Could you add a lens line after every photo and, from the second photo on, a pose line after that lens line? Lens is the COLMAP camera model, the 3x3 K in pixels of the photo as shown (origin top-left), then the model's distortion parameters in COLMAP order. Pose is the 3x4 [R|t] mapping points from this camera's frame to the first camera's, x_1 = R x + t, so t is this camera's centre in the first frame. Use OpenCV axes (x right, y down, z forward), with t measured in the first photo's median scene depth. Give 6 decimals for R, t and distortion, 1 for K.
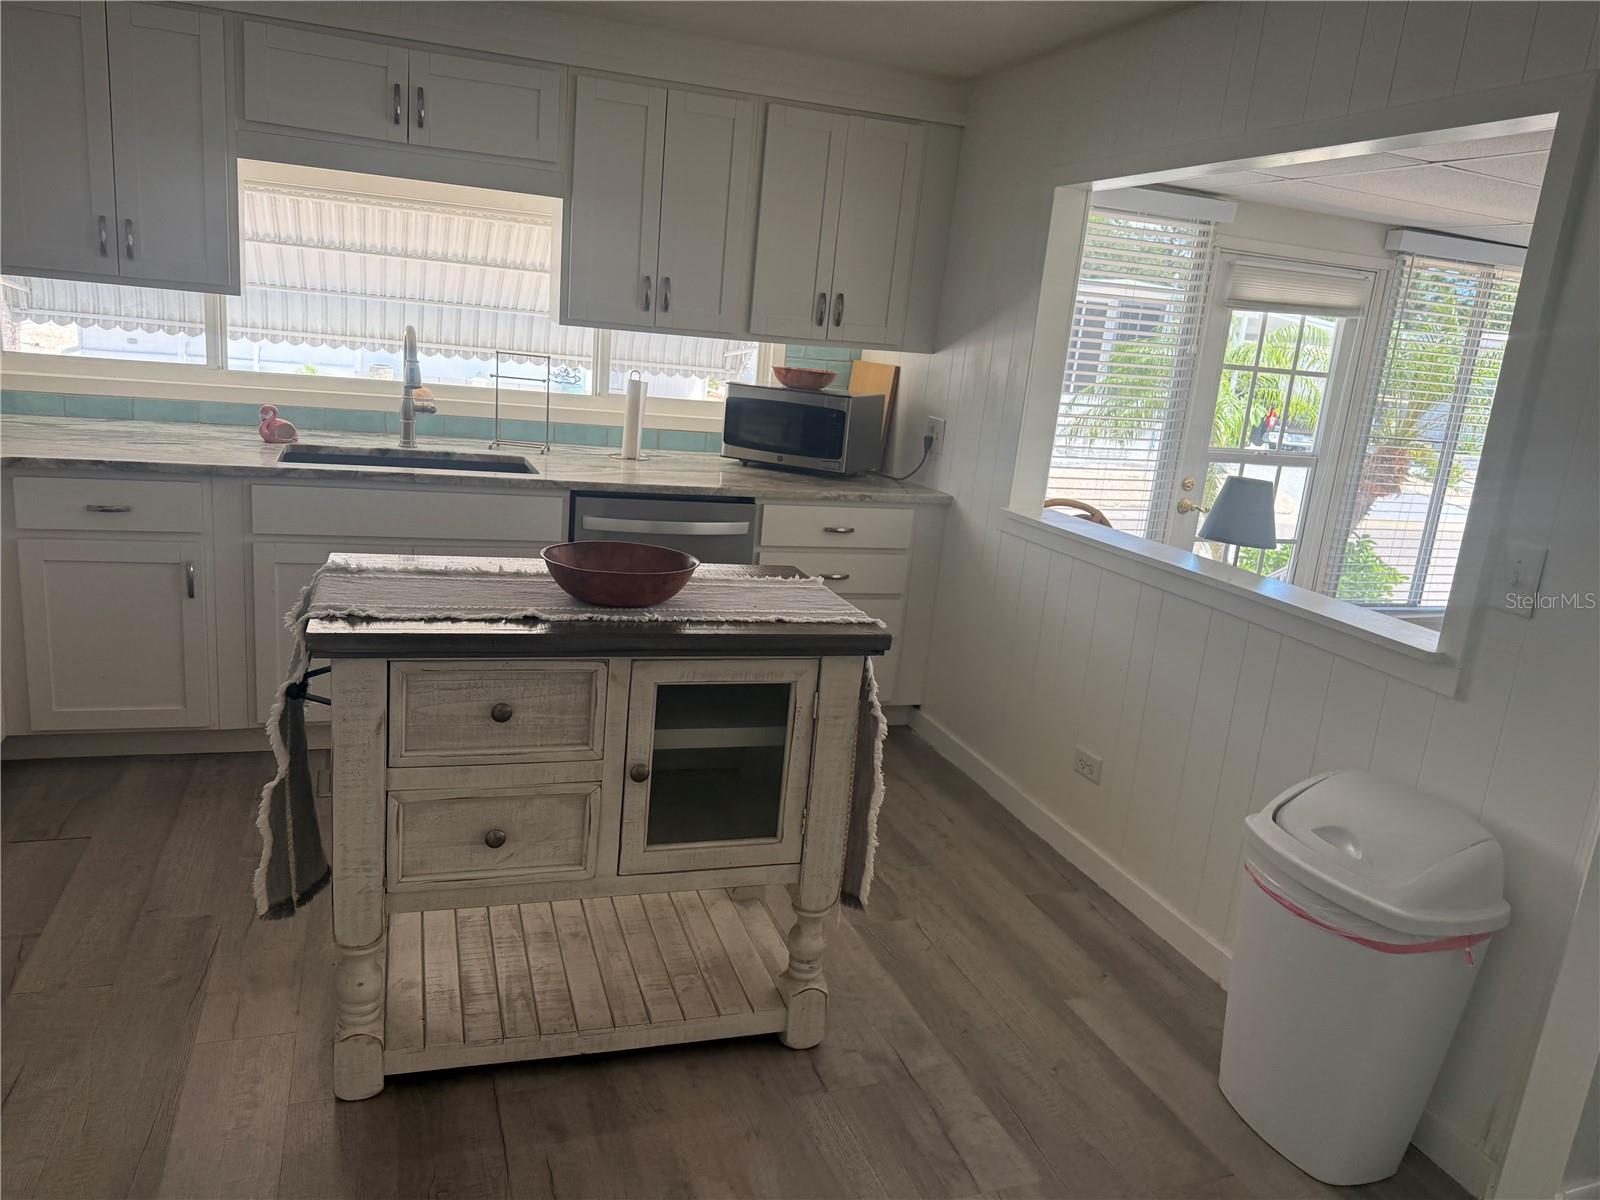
lens RADIAL K [[1121.2, 0, 798.5], [0, 1121.2, 607.0], [0, 0, 1]] dist [0.096352, -0.143083]
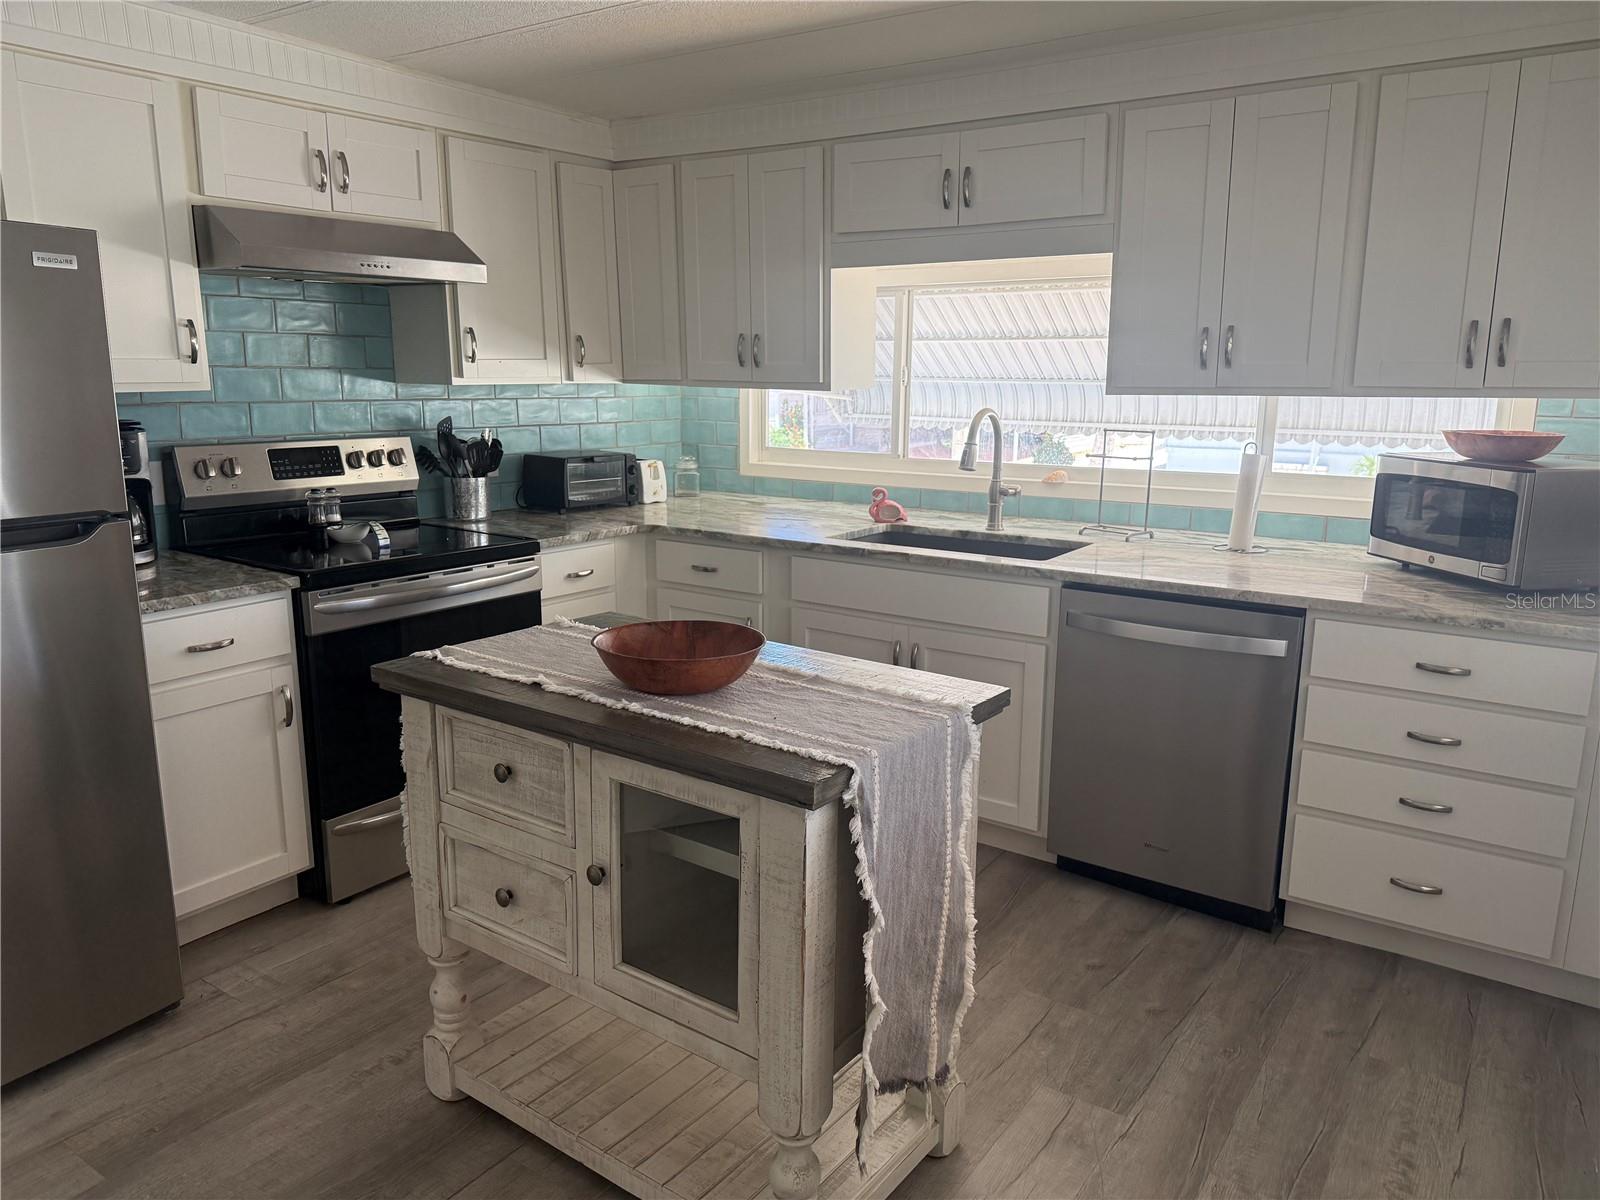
lens RADIAL K [[1121.2, 0, 798.5], [0, 1121.2, 607.0], [0, 0, 1]] dist [0.096352, -0.143083]
pose [[0.584365, 0.085135, -0.807013, 0.380672], [-0.151048, 0.988513, -0.005093, -0.048261], [0.797309, 0.124873, 0.590512, 0.324206]]
